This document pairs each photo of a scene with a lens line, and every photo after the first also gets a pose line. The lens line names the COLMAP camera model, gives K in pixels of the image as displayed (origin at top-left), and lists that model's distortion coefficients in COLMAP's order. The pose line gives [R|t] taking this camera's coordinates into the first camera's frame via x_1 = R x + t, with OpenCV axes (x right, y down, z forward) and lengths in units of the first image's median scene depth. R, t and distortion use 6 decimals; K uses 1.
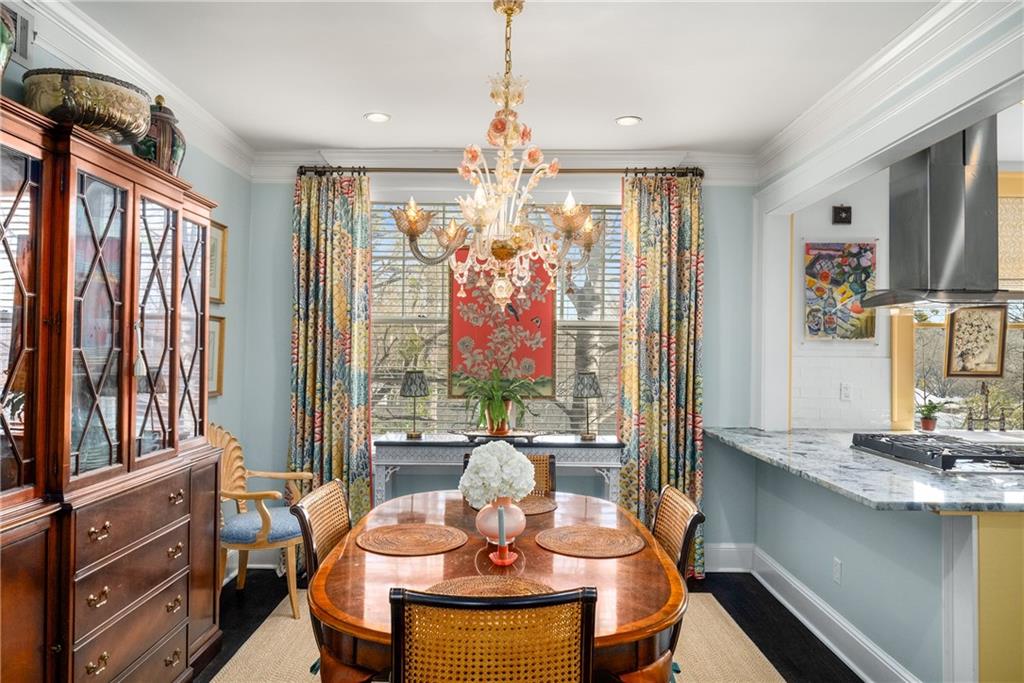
lens RADIAL K [[682.9, 0, 514.9], [0, 682.9, 342.3], [0, 0, 1]] dist [0.005194, 0.000528]
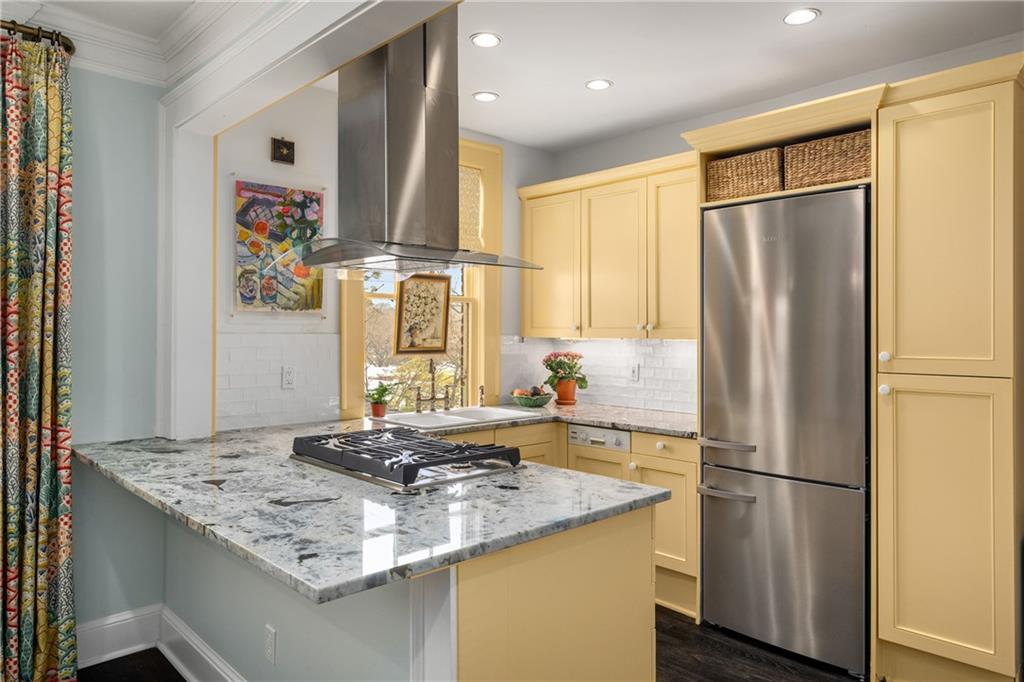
lens RADIAL K [[682.9, 0, 515.9], [0, 682.9, 331.8], [0, 0, 1]] dist [0.005194, 0.000528]
pose [[0.727479, -0.009802, 0.686060, 0.136491], [-0.003538, 0.999831, 0.018037, 0.004687], [-0.686121, -0.015548, 0.727321, 0.250534]]
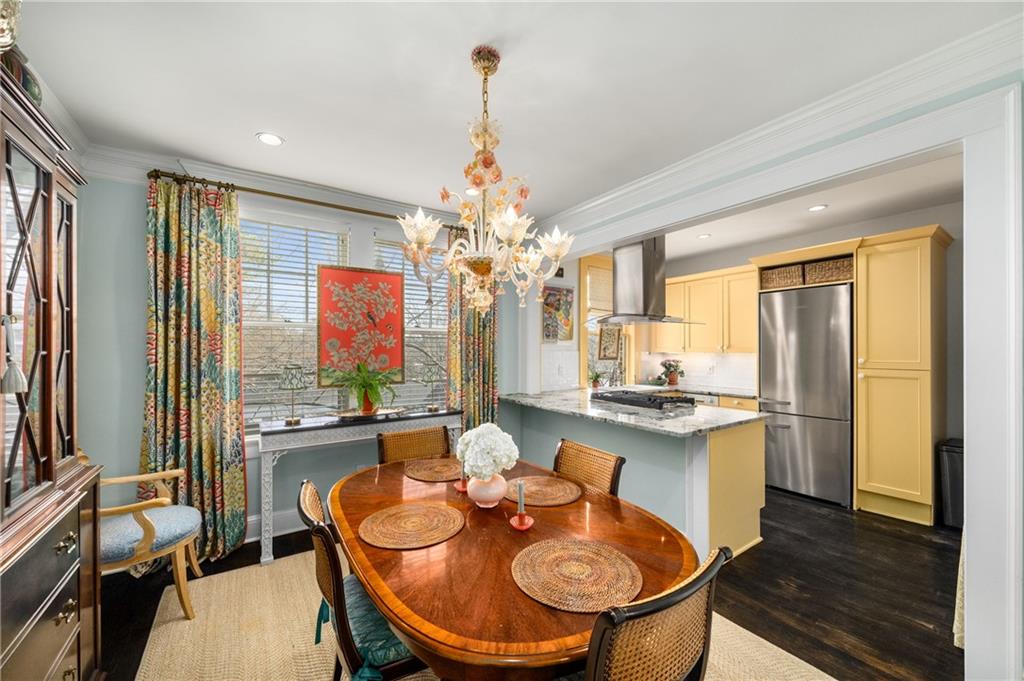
lens RADIAL K [[389.4, 0, 514.4], [0, 389.4, 349.0], [0, 0, 1]] dist [0.002714, -0.000393]
pose [[0.827537, -0.010857, 0.561306, -0.198917], [0.001118, 0.999843, 0.017691, -0.001038], [-0.561409, -0.014012, 0.827420, 0.217148]]
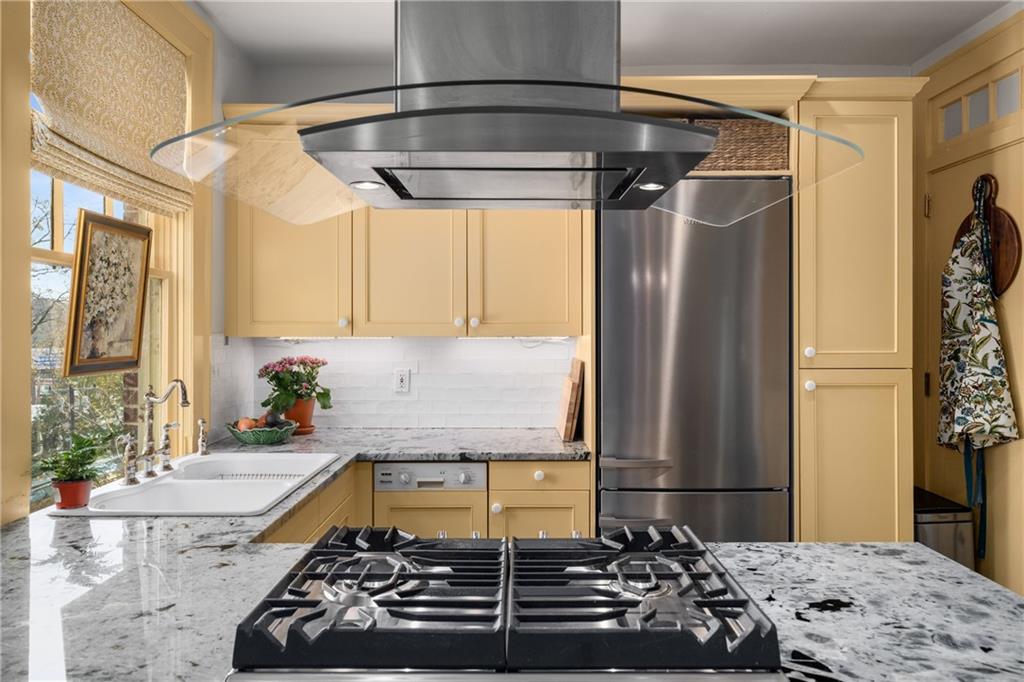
lens RADIAL K [[682.9, 0, 511.7], [0, 682.9, 330.9], [0, 0, 1]] dist [0.005194, 0.000528]
pose [[-0.003644, -0.015642, 0.999871, 0.189443], [-0.013760, 0.999784, 0.015590, 0.011772], [-0.999899, -0.013701, -0.003859, 0.732434]]
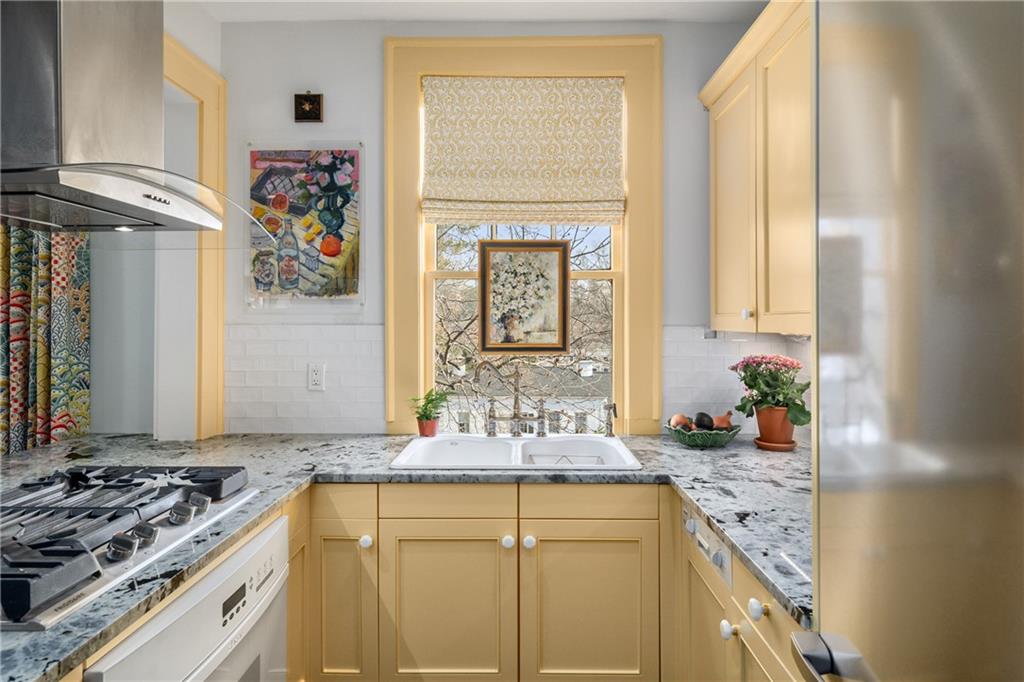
lens RADIAL K [[610.6, 0, 514.0], [0, 610.6, 318.4], [0, 0, 1]] dist [0.002999, -0.000444]
pose [[0.999755, -0.012405, -0.018353, 0.690132], [0.012587, 0.999872, 0.009830, 0.012675], [0.018229, -0.010058, 0.999783, 0.420430]]
